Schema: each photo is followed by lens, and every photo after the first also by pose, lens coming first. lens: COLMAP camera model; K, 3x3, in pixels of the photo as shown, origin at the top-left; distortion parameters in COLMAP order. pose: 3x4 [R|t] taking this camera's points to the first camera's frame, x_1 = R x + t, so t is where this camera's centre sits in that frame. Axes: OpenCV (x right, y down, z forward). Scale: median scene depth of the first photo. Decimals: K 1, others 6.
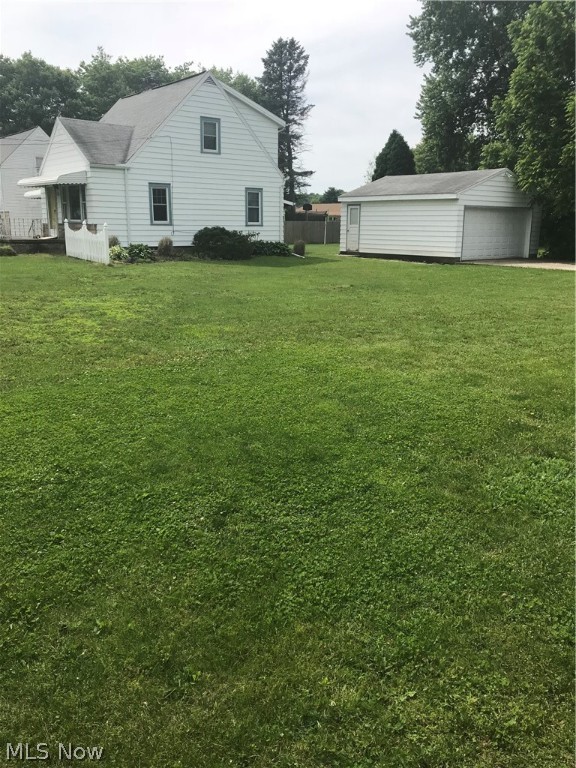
lens RADIAL K [[634.3, 0, 288.0], [0, 634.3, 384.0], [0, 0, 1]] dist [0.001823, 0.002590]
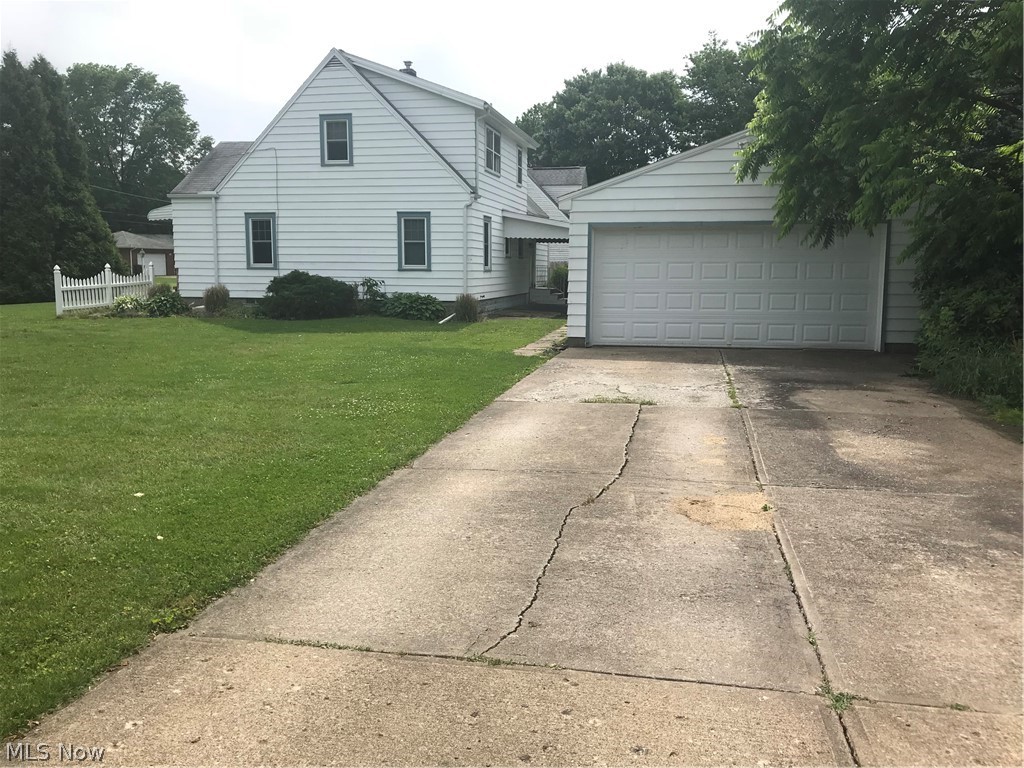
lens RADIAL K [[845.7, 0, 512.0], [0, 845.7, 384.0], [0, 0, 1]] dist [0.001823, 0.002590]
pose [[0.628999, 0.101099, -0.770804, 0.730353], [-0.191757, 0.981048, -0.027805, -0.148292], [0.753385, 0.165297, 0.636465, 0.616443]]
